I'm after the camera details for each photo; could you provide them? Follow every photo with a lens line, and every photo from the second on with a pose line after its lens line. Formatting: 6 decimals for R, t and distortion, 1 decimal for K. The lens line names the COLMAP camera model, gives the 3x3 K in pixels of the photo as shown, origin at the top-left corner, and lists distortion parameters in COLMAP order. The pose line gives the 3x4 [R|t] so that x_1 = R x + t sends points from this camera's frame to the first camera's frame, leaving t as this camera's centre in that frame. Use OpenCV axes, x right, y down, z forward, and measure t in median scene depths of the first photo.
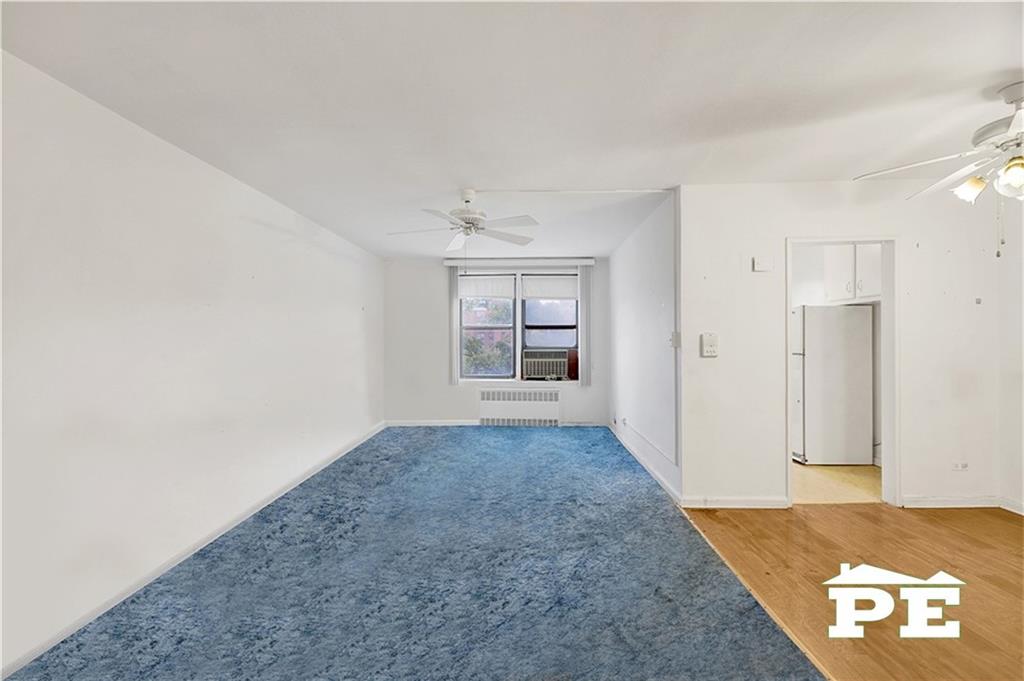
lens RADIAL K [[446.7, 0, 504.1], [0, 446.7, 338.5], [0, 0, 1]] dist [-0.014278, -0.001524]
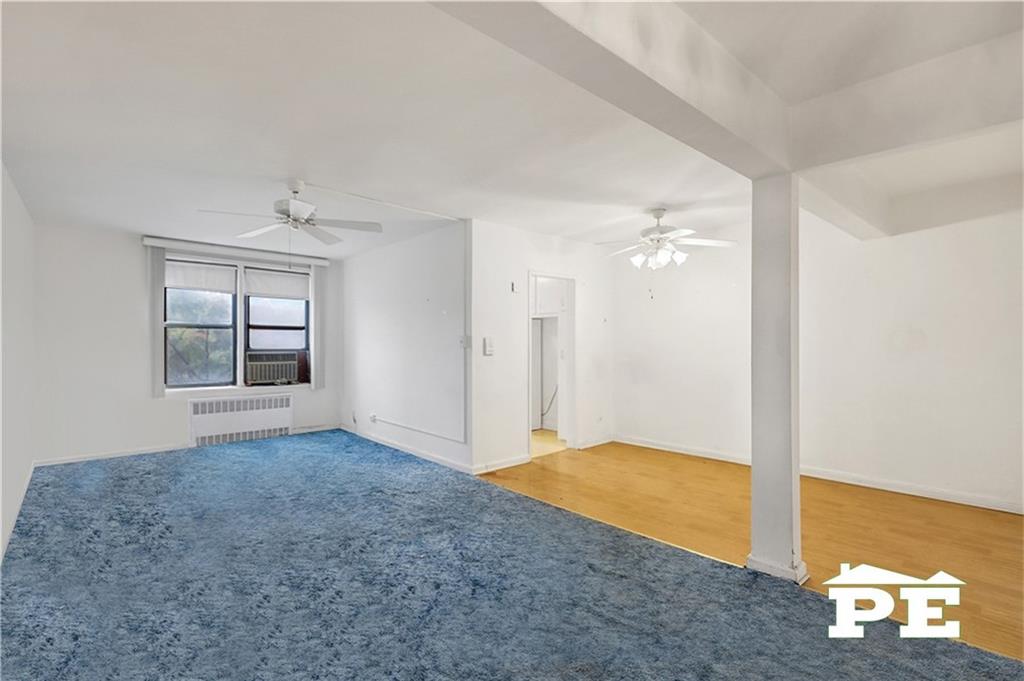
lens RADIAL K [[446.7, 0, 503.2], [0, 446.7, 338.8], [0, 0, 1]] dist [-0.014278, -0.001524]
pose [[0.726499, 0.011398, 0.687073, -0.195860], [-0.007787, 0.999935, -0.008354, 0.002229], [-0.687123, 0.000719, 0.726540, 0.012498]]
